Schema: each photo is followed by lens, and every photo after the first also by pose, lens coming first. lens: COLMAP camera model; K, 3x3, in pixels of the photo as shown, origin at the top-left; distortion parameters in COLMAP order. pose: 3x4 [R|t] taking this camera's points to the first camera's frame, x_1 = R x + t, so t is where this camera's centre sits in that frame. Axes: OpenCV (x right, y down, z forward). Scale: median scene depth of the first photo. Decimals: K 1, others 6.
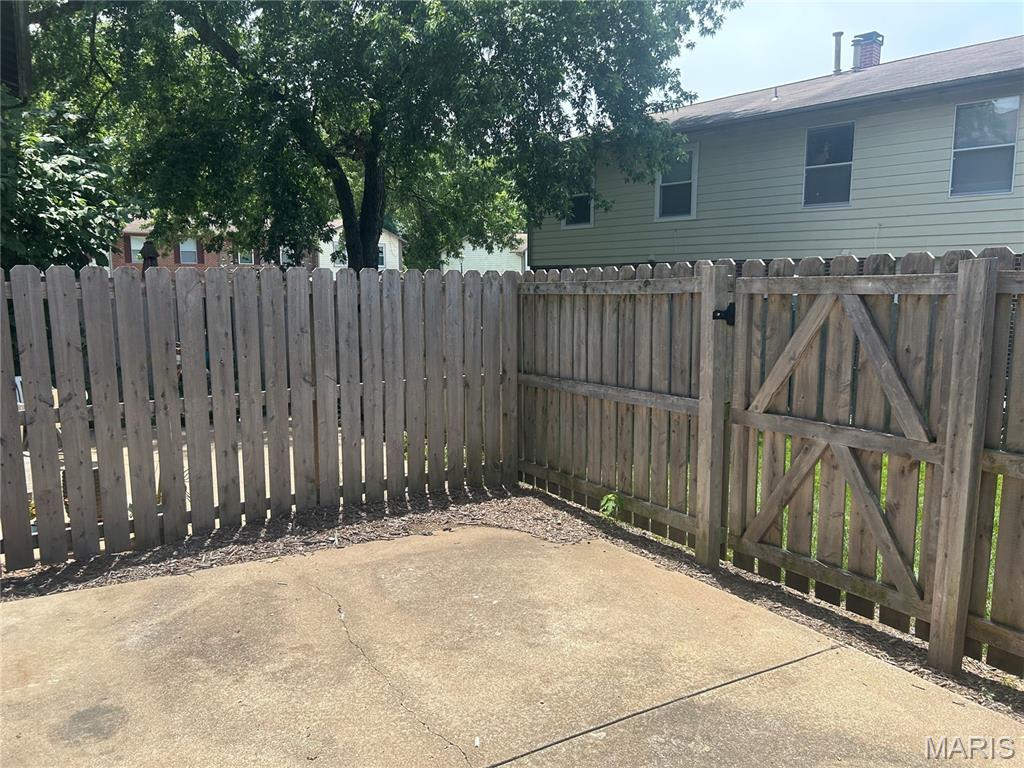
lens RADIAL K [[774.6, 0, 510.8], [0, 774.6, 389.1], [0, 0, 1]] dist [0.055797, -0.076092]
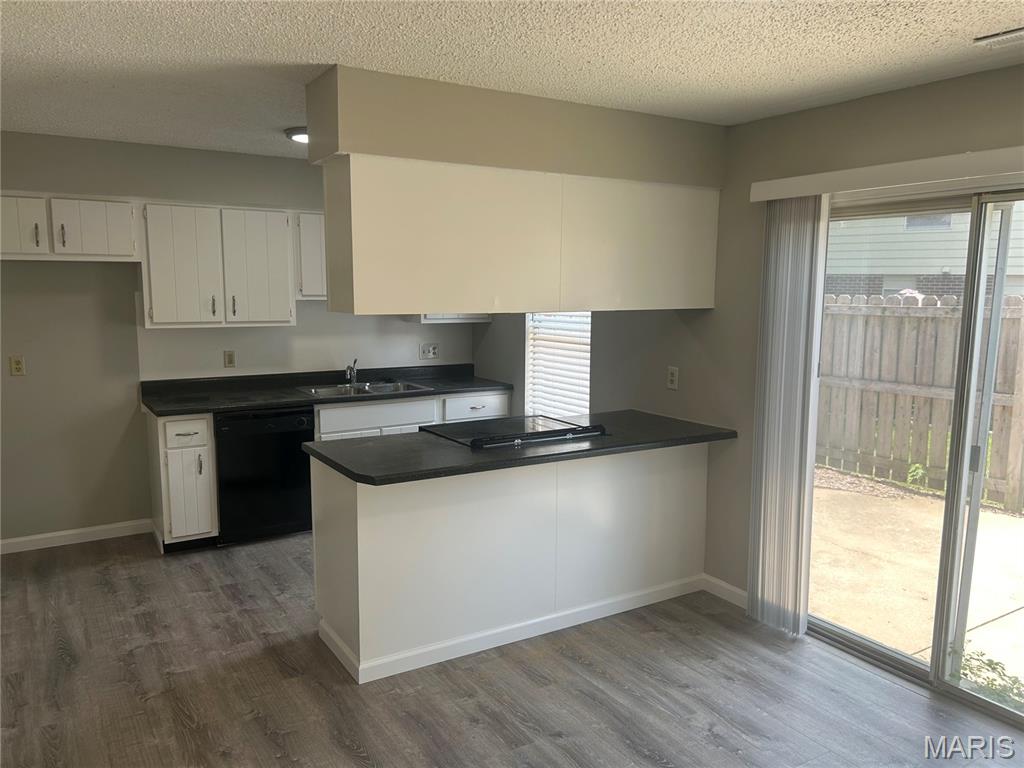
lens RADIAL K [[783.7, 0, 514.0], [0, 783.7, 387.7], [0, 0, 1]] dist [0.082443, -0.073558]
pose [[0.999324, 0.005543, 0.036348, -0.745006], [-0.005459, 0.999982, -0.002399, 0.011285], [-0.036360, 0.002199, 0.999336, -0.437225]]
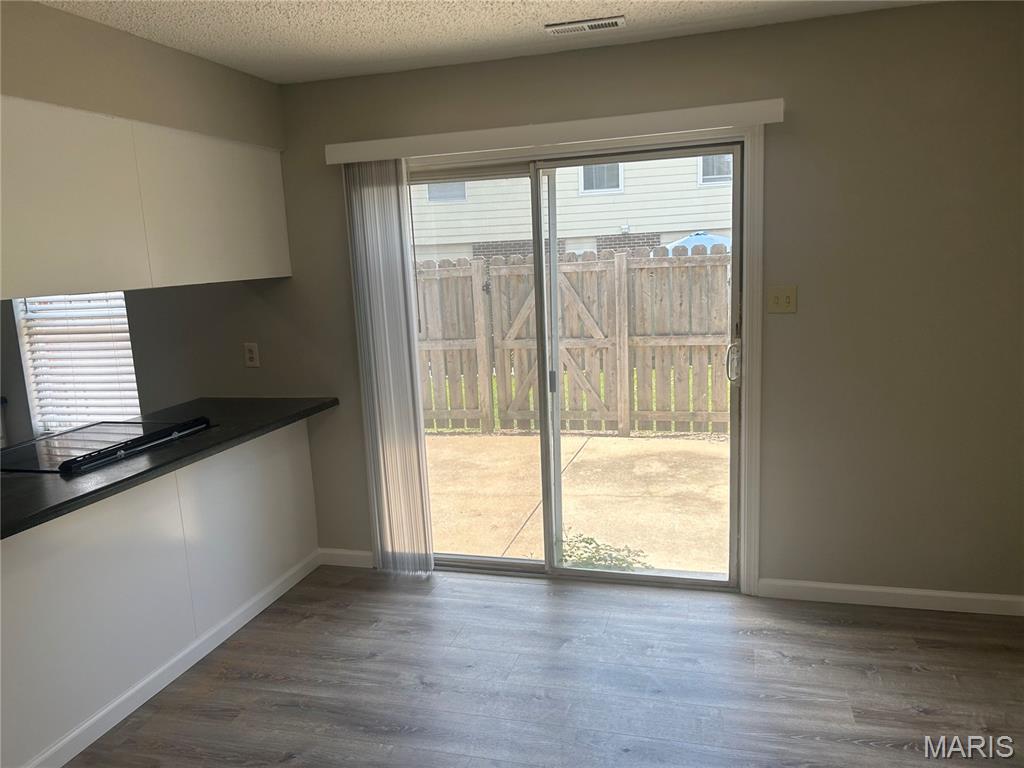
lens RADIAL K [[774.6, 0, 510.8], [0, 774.6, 389.1], [0, 0, 1]] dist [0.055797, -0.076092]
pose [[0.719771, -0.151633, 0.677449, -0.915119], [0.138677, 0.987591, 0.073711, 0.009673], [-0.680219, 0.040891, 0.731867, -0.324106]]
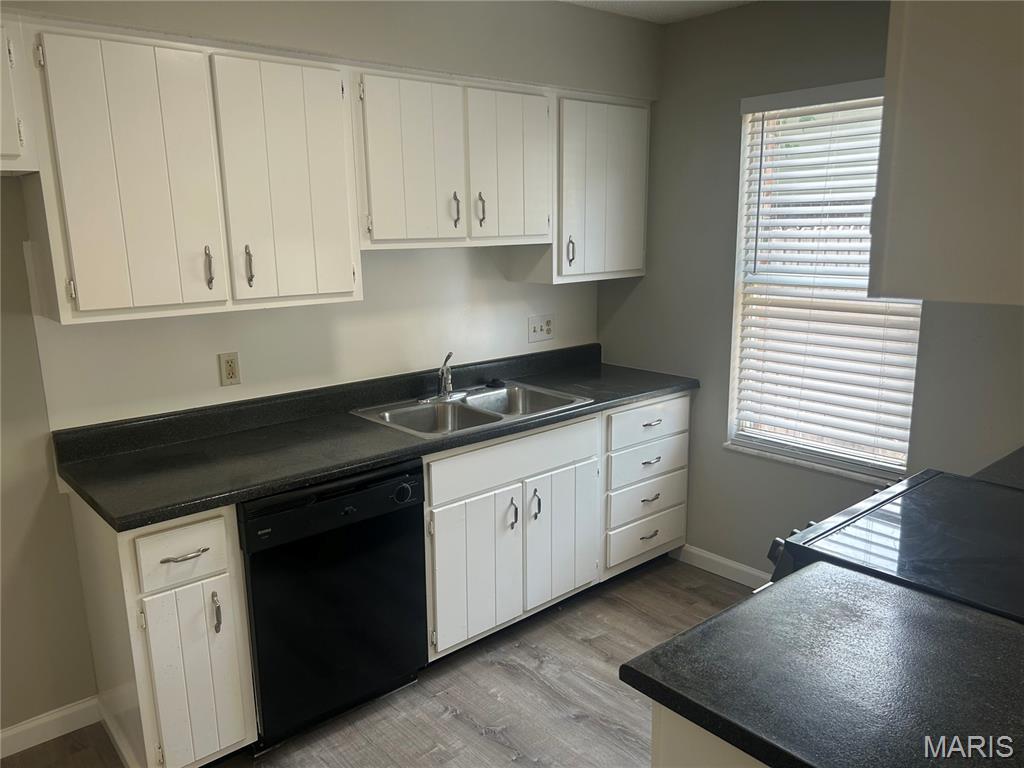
lens RADIAL K [[768.0, 0, 525.7], [0, 768.0, 386.8], [0, 0, 1]] dist [0.079649, -0.076701]
pose [[0.979318, -0.052834, 0.195309, -1.026063], [0.038375, 0.996285, 0.077093, -0.057226], [-0.198656, -0.068004, 0.977707, 0.139004]]
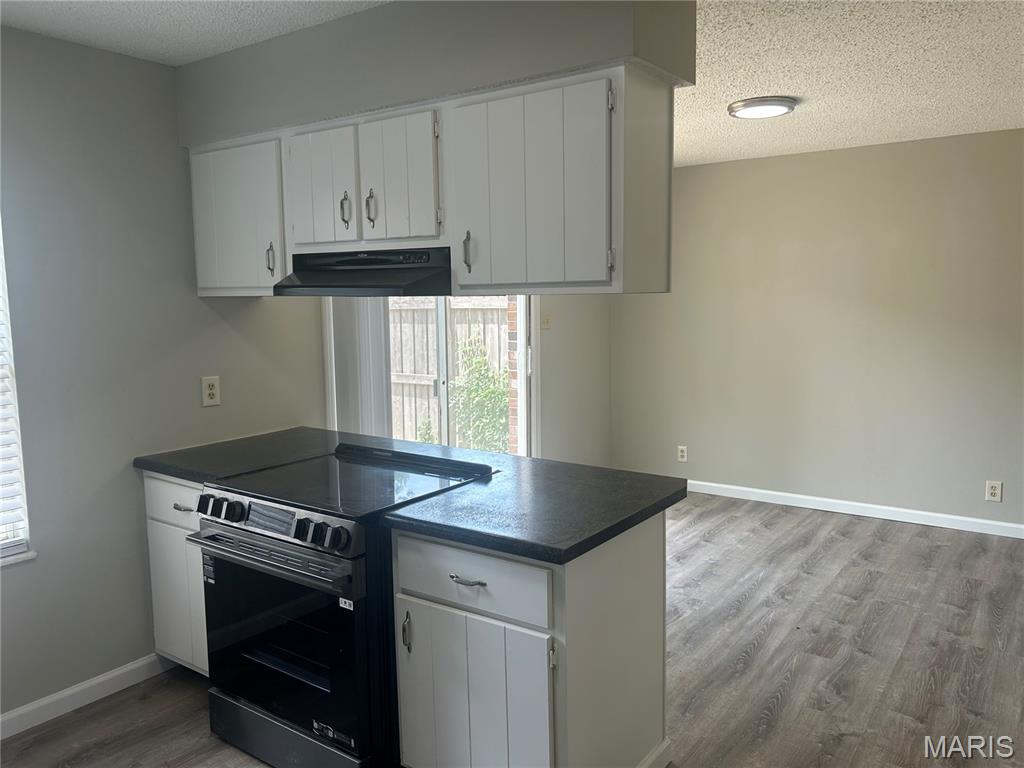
lens RADIAL K [[774.6, 0, 510.8], [0, 774.6, 389.1], [0, 0, 1]] dist [0.055797, -0.076092]
pose [[-0.410899, -0.100047, 0.906175, -1.307384], [0.138413, 0.975592, 0.170473, -0.094923], [-0.901113, 0.195474, -0.387022, 0.583305]]
